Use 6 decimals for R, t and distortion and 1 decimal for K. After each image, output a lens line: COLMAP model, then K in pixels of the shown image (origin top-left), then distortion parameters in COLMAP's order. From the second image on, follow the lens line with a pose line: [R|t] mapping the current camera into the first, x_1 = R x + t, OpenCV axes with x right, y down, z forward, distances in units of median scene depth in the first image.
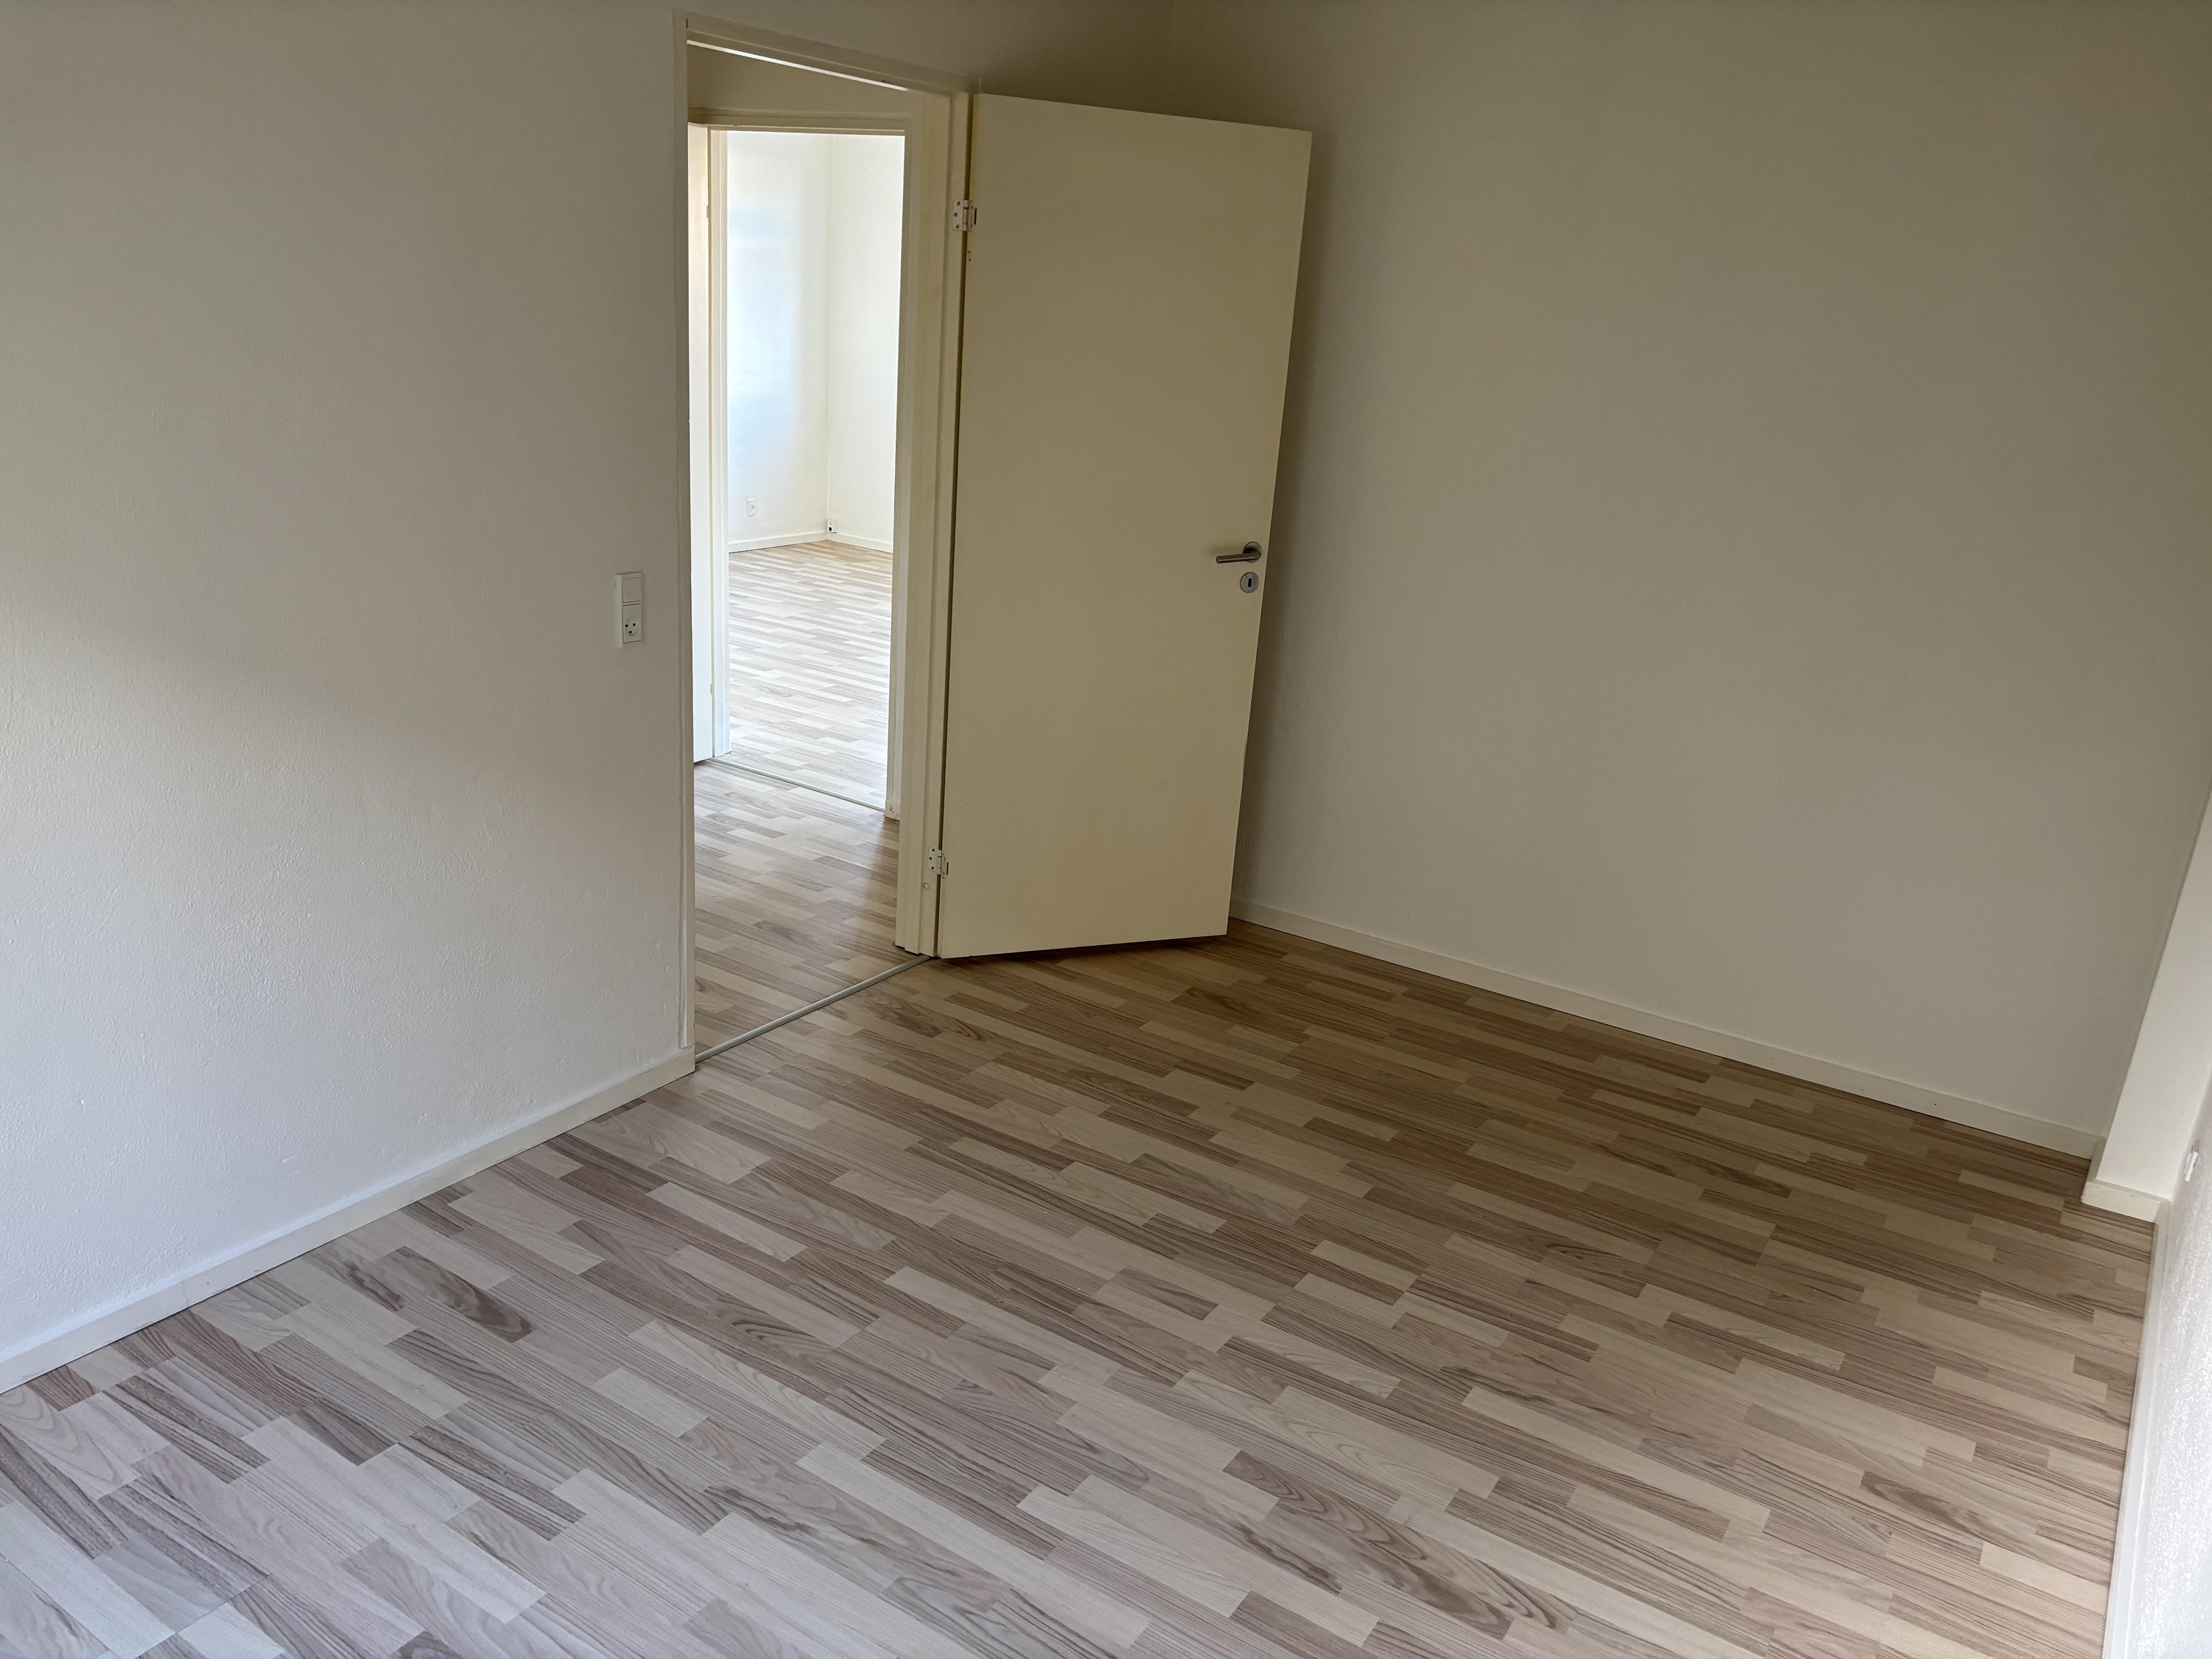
lens RADIAL K [[1652.0, 0, 1105.2], [0, 1652.0, 826.9], [0, 0, 1]] dist [-0.015033, -0.004043]
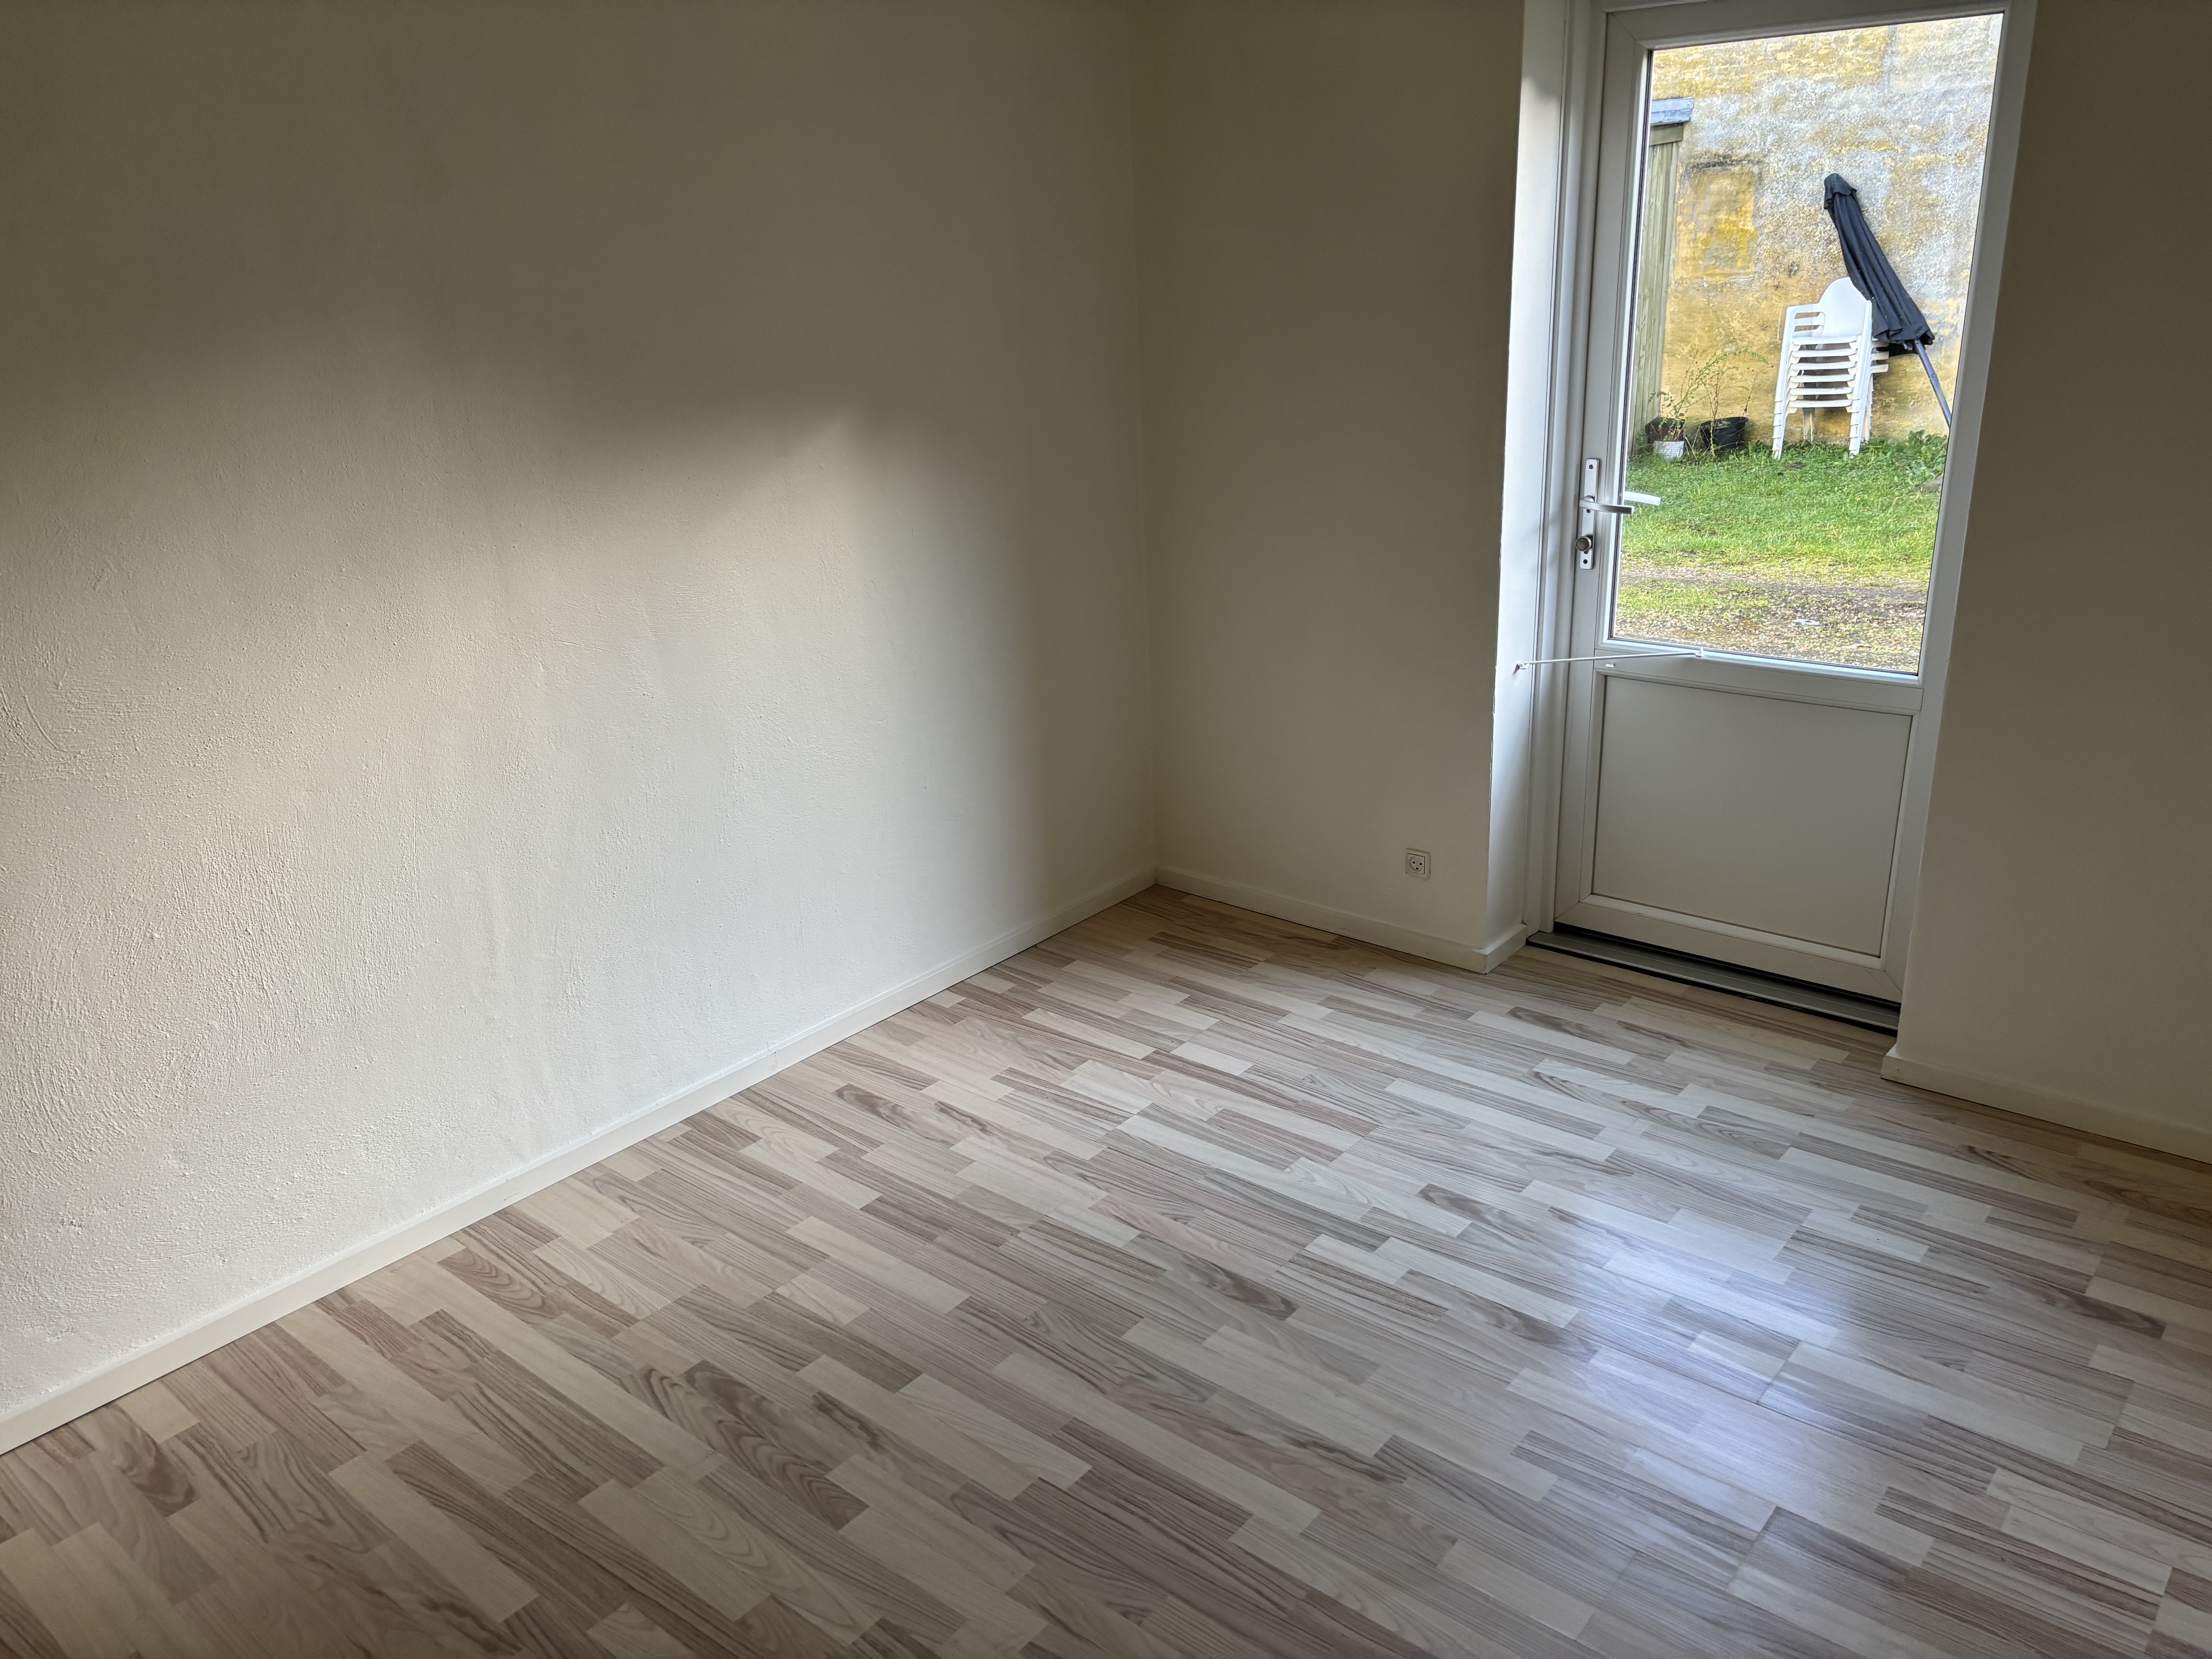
lens RADIAL K [[1652.0, 0, 1107.5], [0, 1652.0, 829.9], [0, 0, 1]] dist [-0.015033, -0.004043]
pose [[-0.992034, -0.066247, 0.107139, -0.141563], [0.013378, 0.790322, 0.612546, -0.497357], [-0.125254, 0.609100, -0.783141, 1.513809]]
